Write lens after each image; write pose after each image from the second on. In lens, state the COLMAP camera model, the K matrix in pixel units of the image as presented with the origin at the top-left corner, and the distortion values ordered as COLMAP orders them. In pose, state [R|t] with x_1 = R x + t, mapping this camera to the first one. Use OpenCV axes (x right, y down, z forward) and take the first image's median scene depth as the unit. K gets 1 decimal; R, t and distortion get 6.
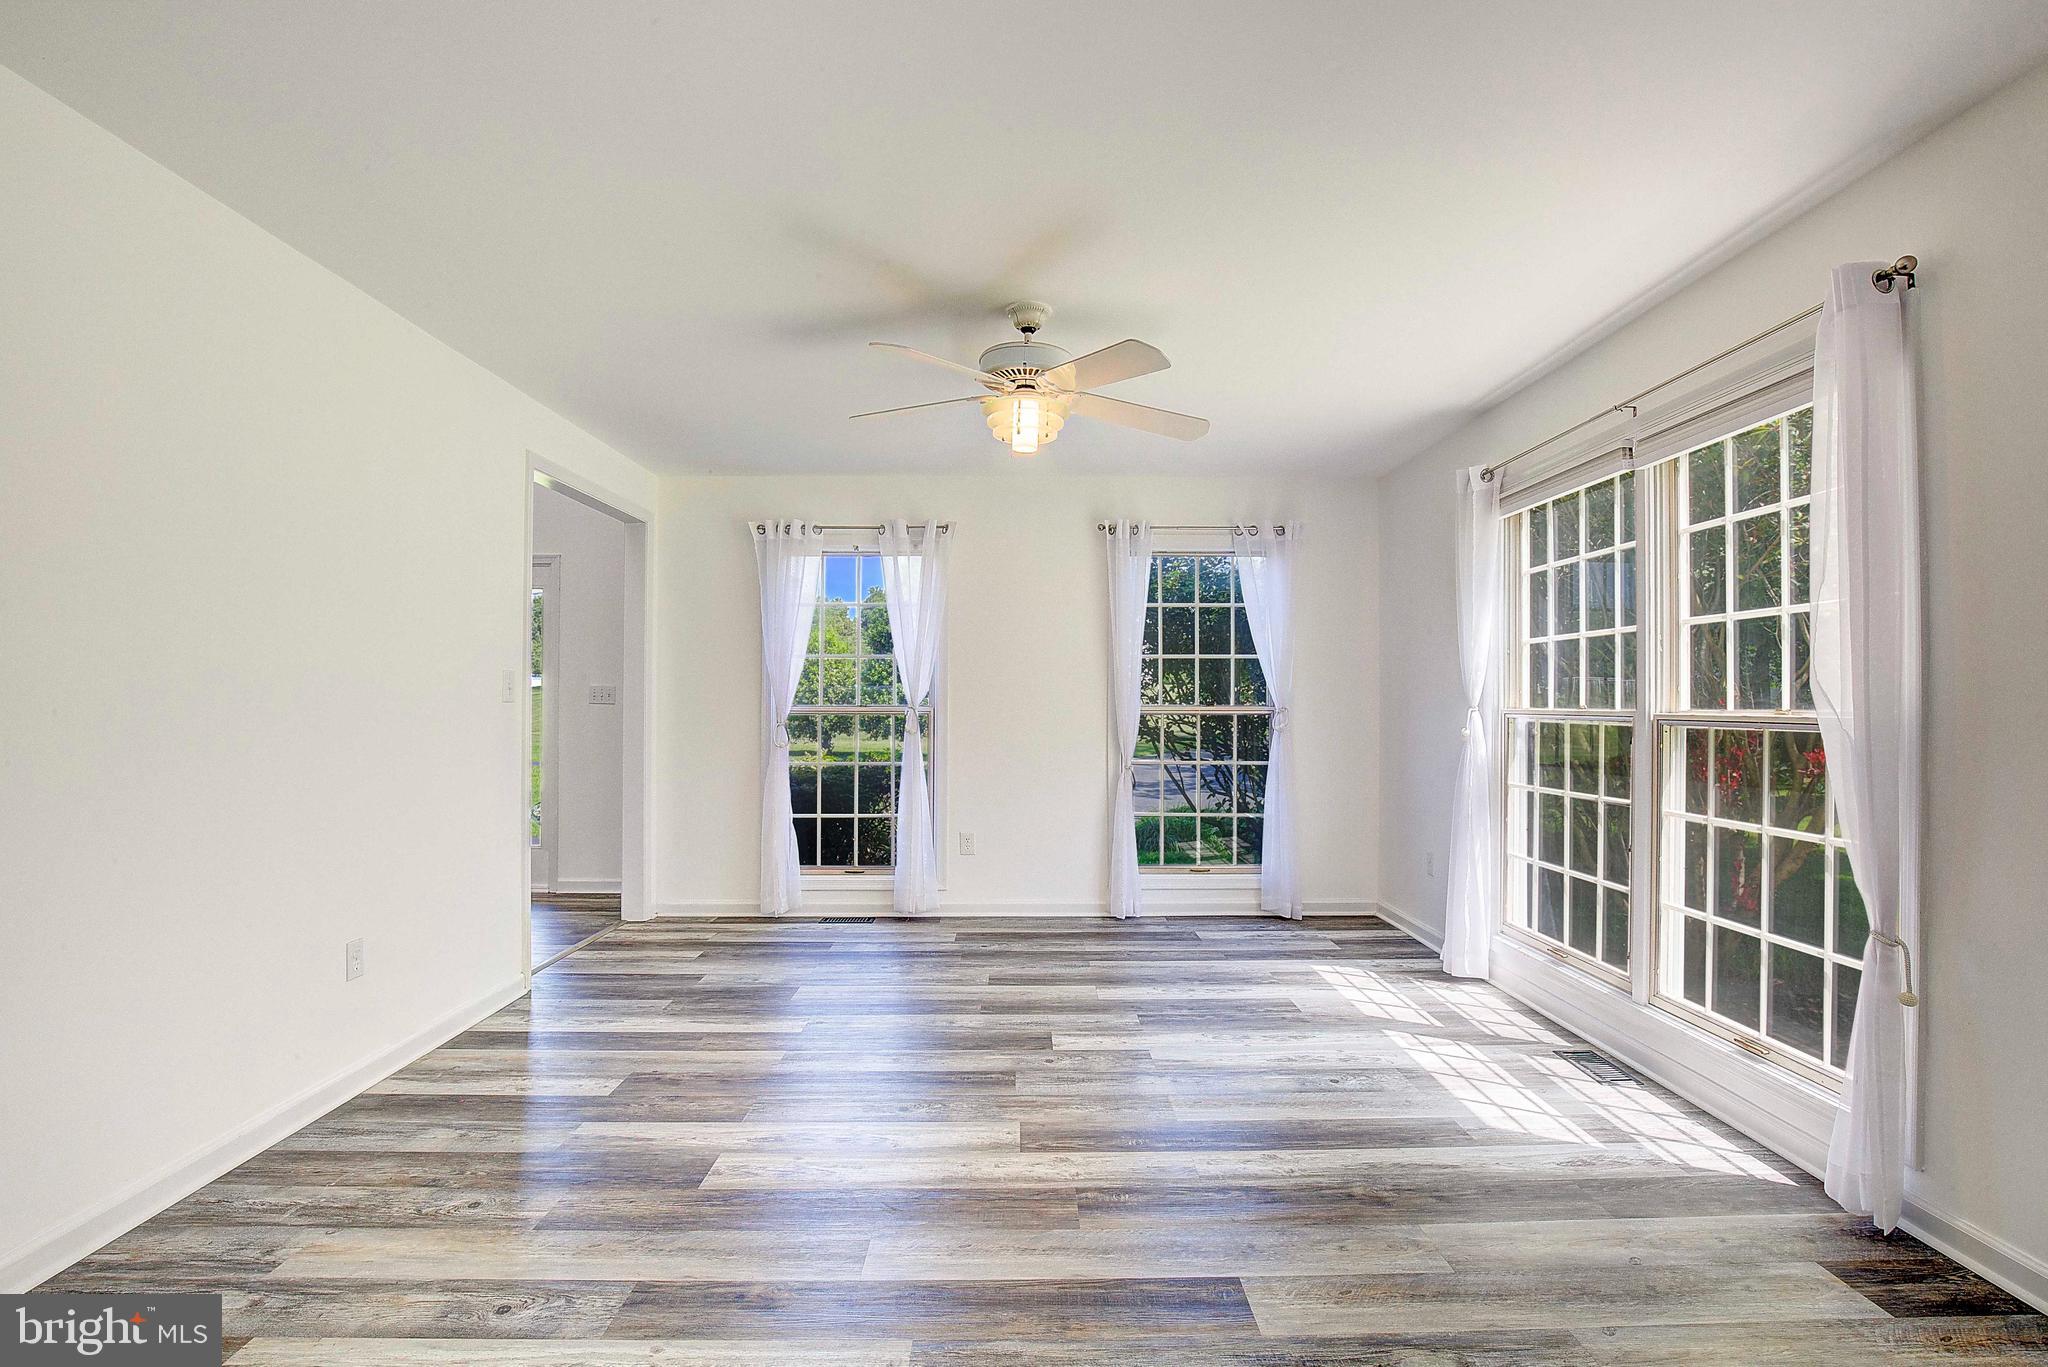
lens RADIAL K [[945.7, 0, 1055.3], [0, 945.7, 684.2], [0, 0, 1]] dist [-0.029110, 0.001092]
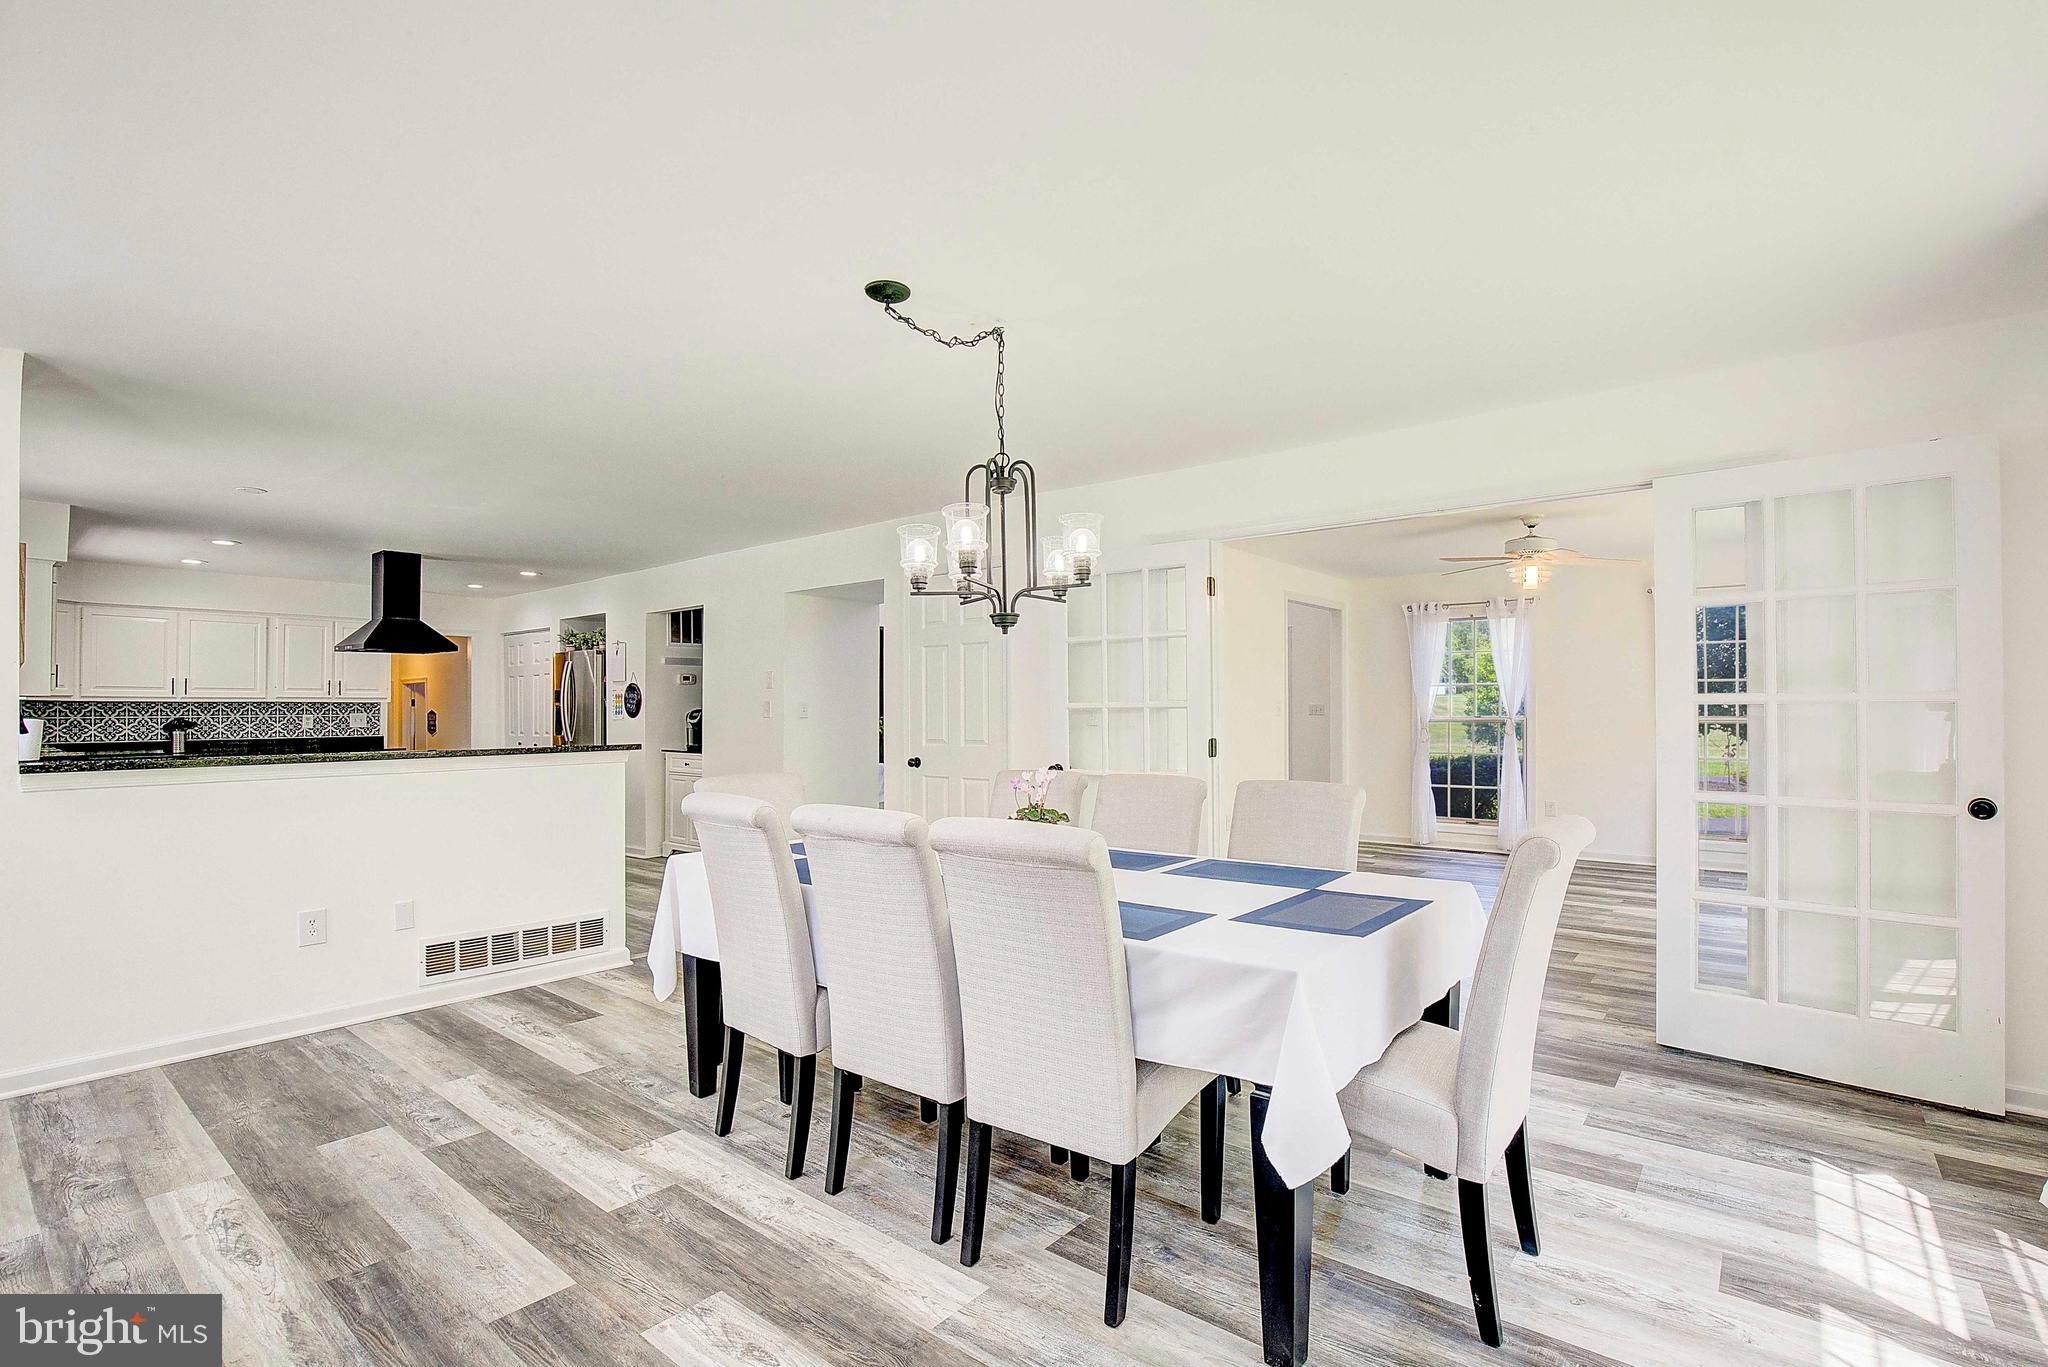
lens RADIAL K [[930.3, 0, 1038.1], [0, 930.3, 701.4], [0, 0, 1]] dist [-0.023738, 0.000665]
pose [[0.748710, -0.007722, -0.662852, 0.486068], [0.015862, 0.999855, 0.006268, -0.044020], [0.662707, -0.015207, 0.748724, -1.139567]]
